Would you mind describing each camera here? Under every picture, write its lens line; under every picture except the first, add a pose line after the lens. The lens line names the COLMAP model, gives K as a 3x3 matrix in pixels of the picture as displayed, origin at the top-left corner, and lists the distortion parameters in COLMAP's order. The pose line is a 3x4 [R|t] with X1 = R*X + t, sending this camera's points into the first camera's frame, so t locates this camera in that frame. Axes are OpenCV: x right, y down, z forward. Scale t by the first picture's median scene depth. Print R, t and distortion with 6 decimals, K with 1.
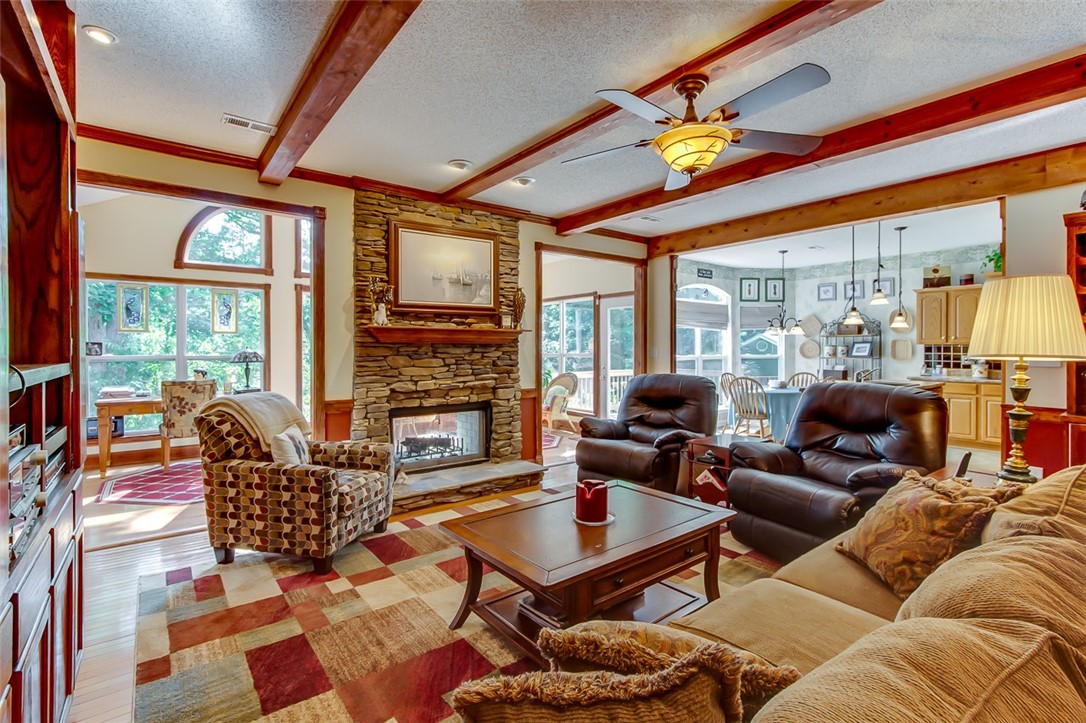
lens RADIAL K [[501.8, 0, 535.4], [0, 501.8, 353.8], [0, 0, 1]] dist [-0.001692, 0.003249]
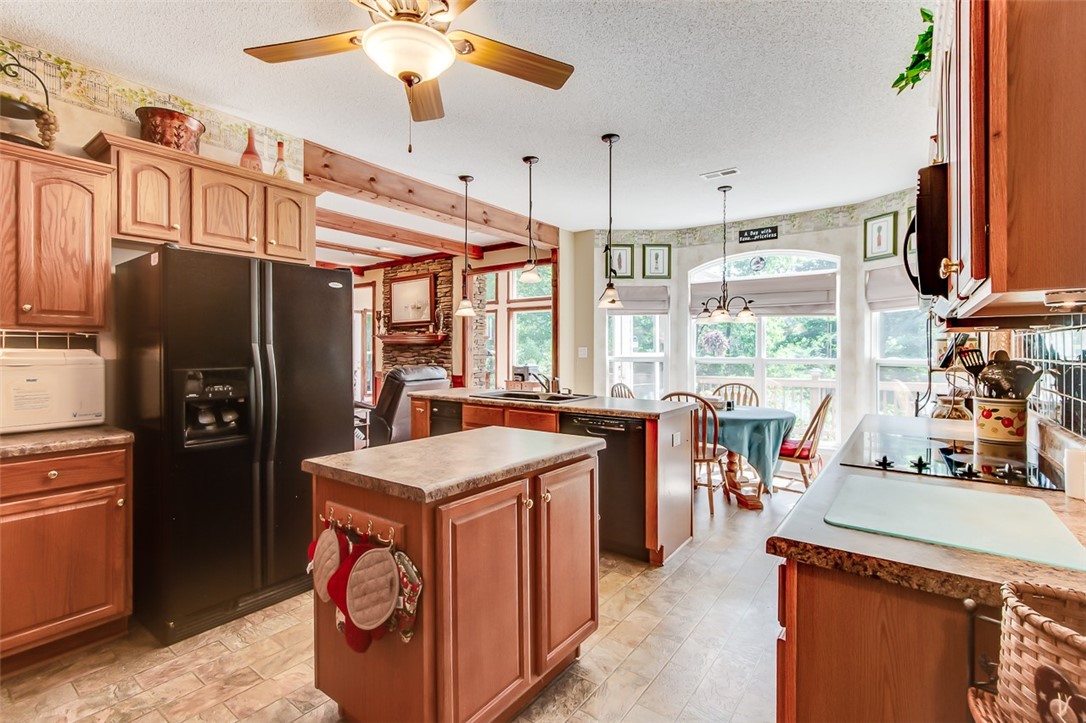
lens RADIAL K [[501.8, 0, 548.9], [0, 501.8, 351.9], [0, 0, 1]] dist [-0.001692, 0.003249]
pose [[0.280711, 0.005784, -0.959775, 0.952708], [-0.013490, 0.999907, 0.002081, -0.001644], [0.959697, 0.012364, 0.280763, 0.579434]]
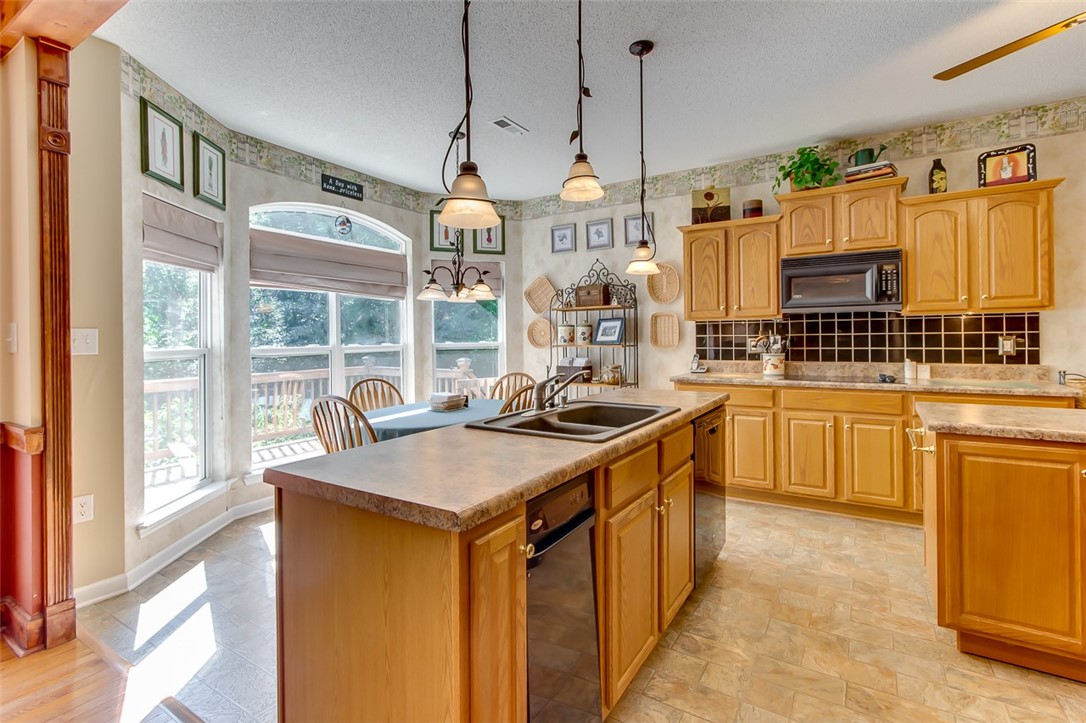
lens RADIAL K [[501.8, 0, 538.9], [0, 501.8, 342.0], [0, 0, 1]] dist [-0.001692, 0.003249]
pose [[0.941644, -0.013518, 0.336339, 0.372442], [0.015468, 0.999875, -0.003121, 0.005336], [-0.336255, 0.008141, 0.941736, 0.468286]]
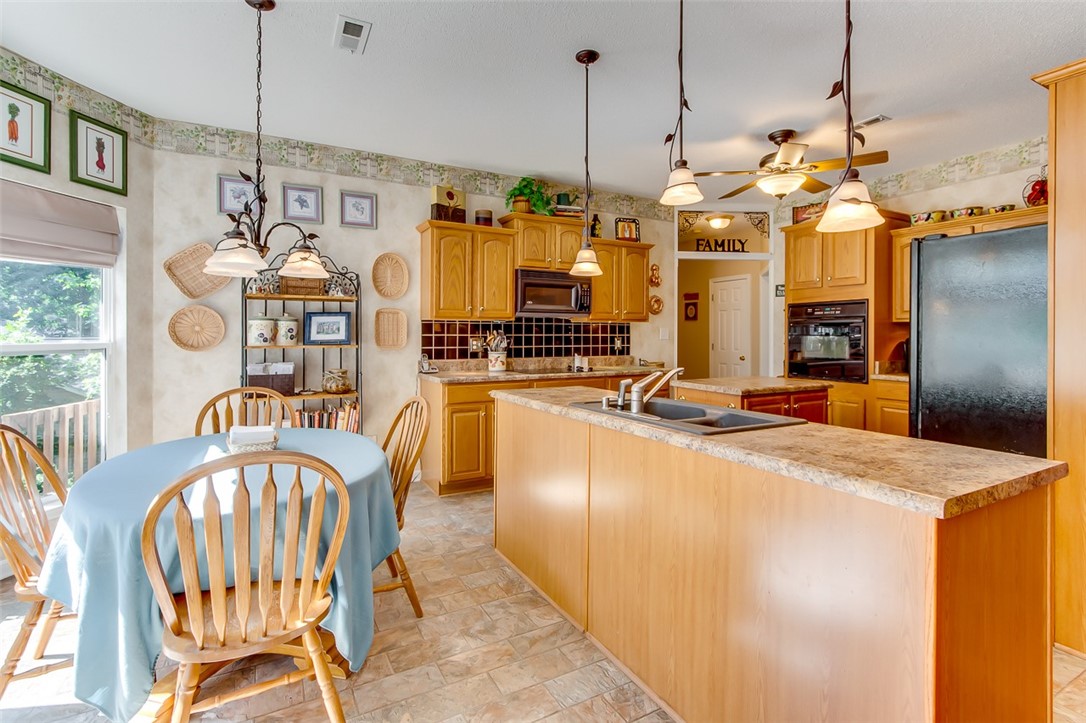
lens RADIAL K [[524.1, 0, 547.0], [0, 524.1, 319.7], [0, 0, 1]] dist [0.019074, -0.001205]
pose [[0.165722, 0.029966, 0.985717, 0.191230], [0.012625, 0.999392, -0.032504, 0.002917], [-0.986092, 0.017832, 0.165243, 0.719503]]
